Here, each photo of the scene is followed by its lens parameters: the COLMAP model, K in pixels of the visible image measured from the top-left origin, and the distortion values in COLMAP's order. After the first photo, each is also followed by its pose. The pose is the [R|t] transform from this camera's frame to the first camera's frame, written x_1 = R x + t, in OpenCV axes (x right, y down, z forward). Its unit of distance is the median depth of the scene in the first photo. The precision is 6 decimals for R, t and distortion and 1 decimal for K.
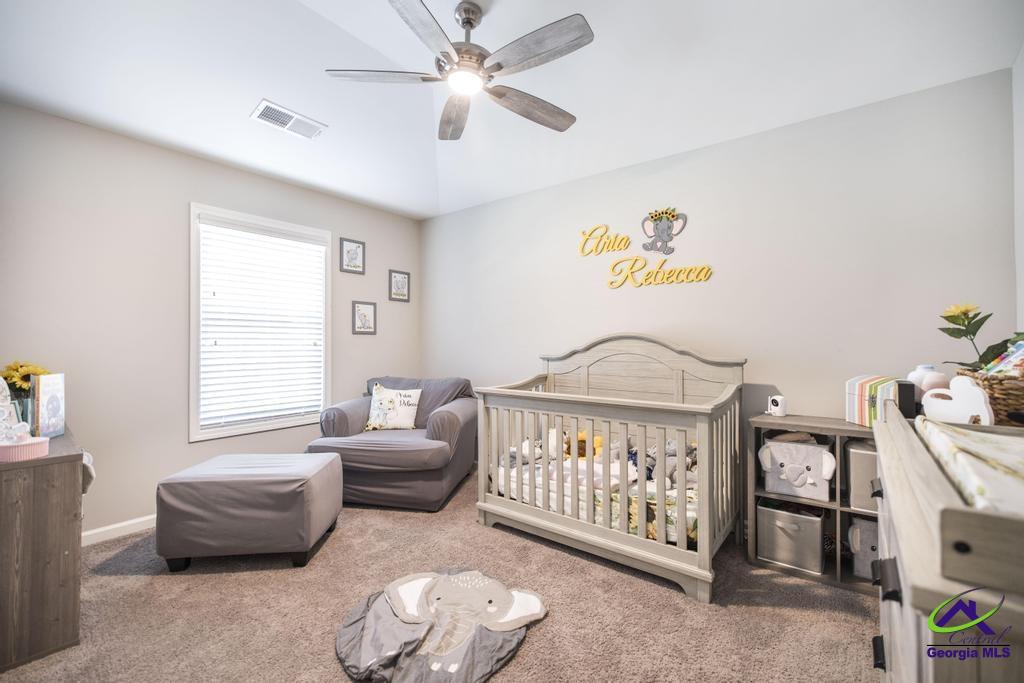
lens RADIAL K [[440.8, 0, 511.0], [0, 440.8, 337.0], [0, 0, 1]] dist [0.010815, -0.000002]
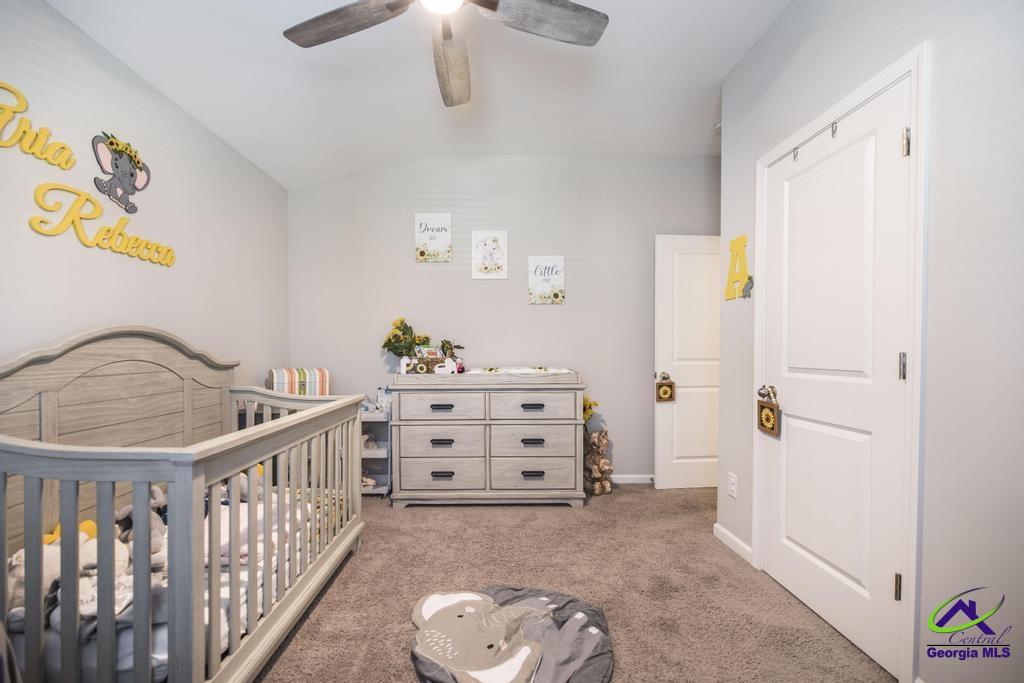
lens RADIAL K [[440.8, 0, 509.4], [0, 440.8, 352.0], [0, 0, 1]] dist [0.010815, -0.000002]
pose [[-0.640409, -0.001102, 0.768033, -0.542402], [-0.008503, 0.999948, -0.005655, 0.024955], [-0.767987, -0.010152, -0.640385, 0.989175]]
